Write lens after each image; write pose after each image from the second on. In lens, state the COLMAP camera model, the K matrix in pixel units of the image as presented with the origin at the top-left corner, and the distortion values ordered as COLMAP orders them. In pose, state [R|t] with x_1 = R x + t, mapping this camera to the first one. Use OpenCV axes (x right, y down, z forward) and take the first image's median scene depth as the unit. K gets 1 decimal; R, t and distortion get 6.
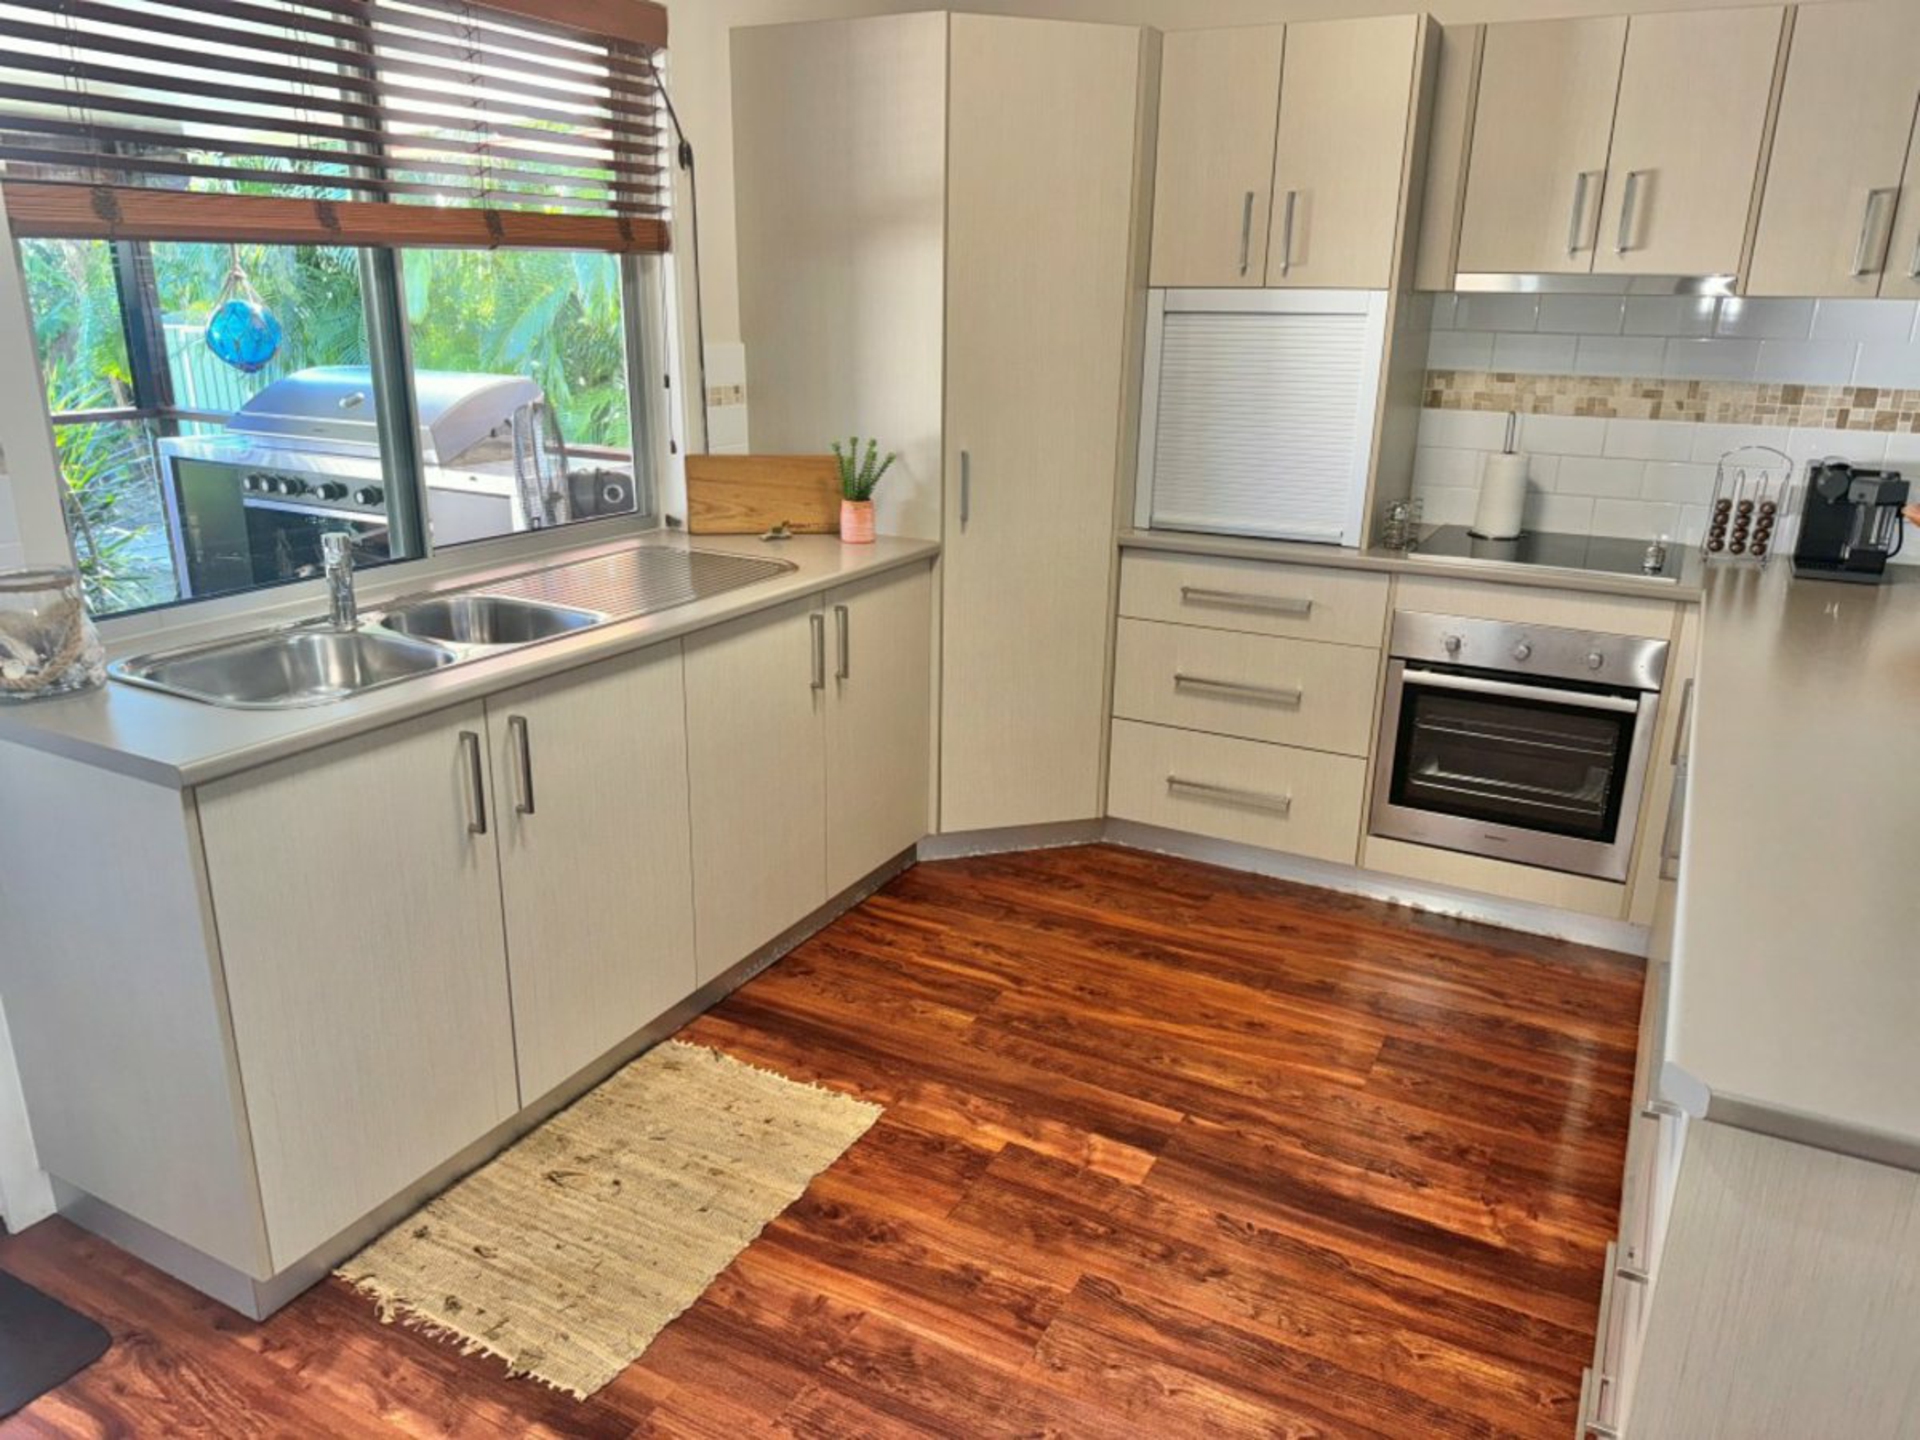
lens RADIAL K [[1351.1, 0, 955.1], [0, 1351.1, 724.3], [0, 0, 1]] dist [0.014142, -0.014437]
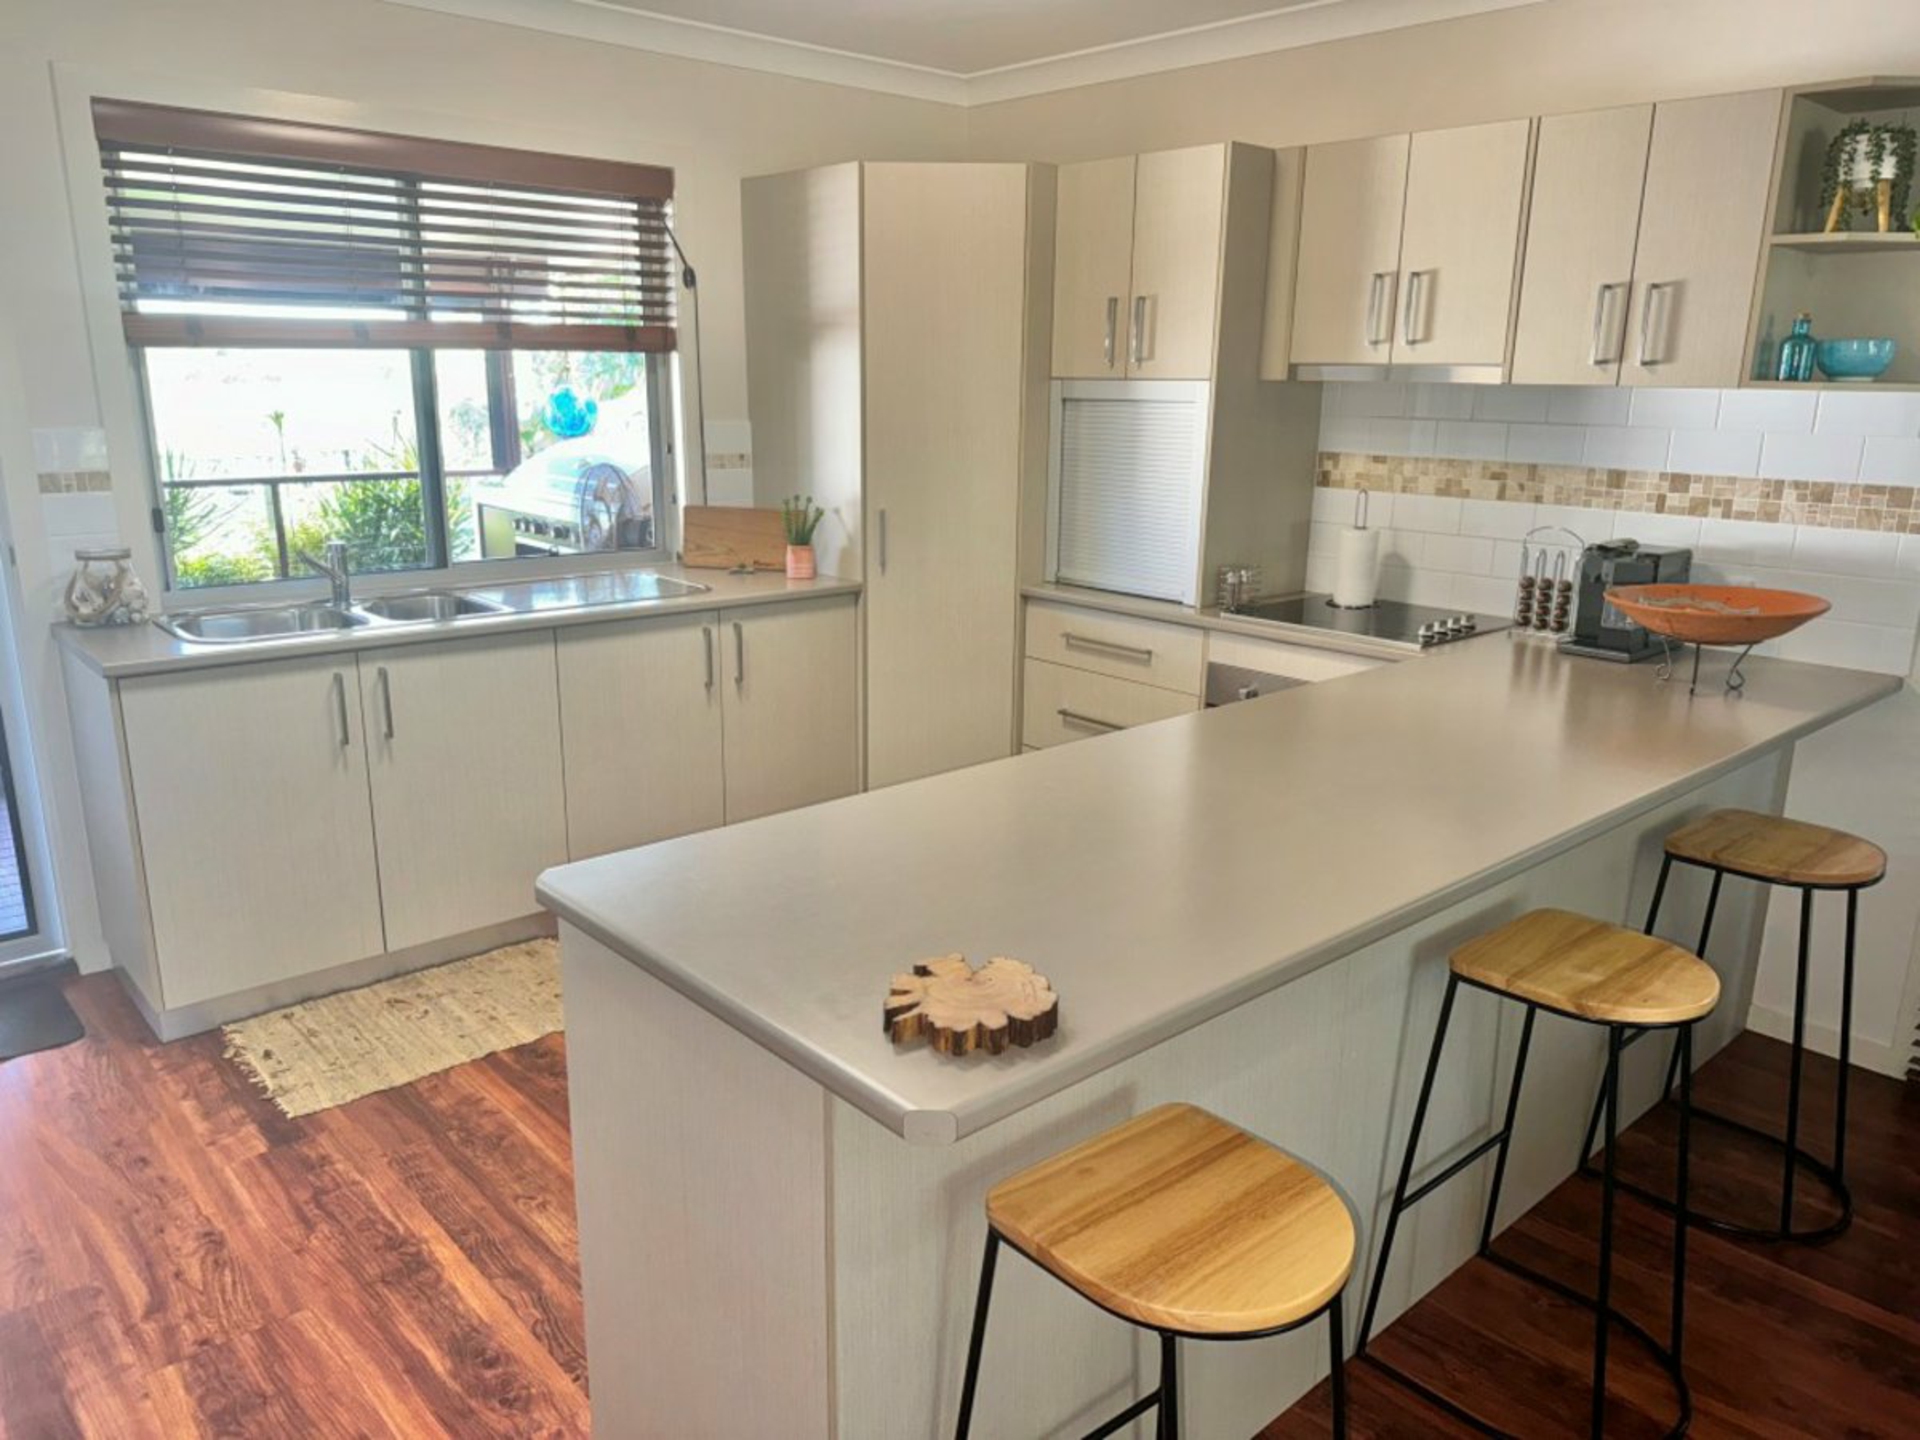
lens RADIAL K [[1351.1, 0, 963.2], [0, 1351.1, 719.6], [0, 0, 1]] dist [0.014142, -0.014437]
pose [[0.939570, 0.082834, -0.332185, 0.512867], [-0.104001, 0.993493, -0.046425, 0.035631], [0.326178, 0.078167, 0.942071, -0.108759]]
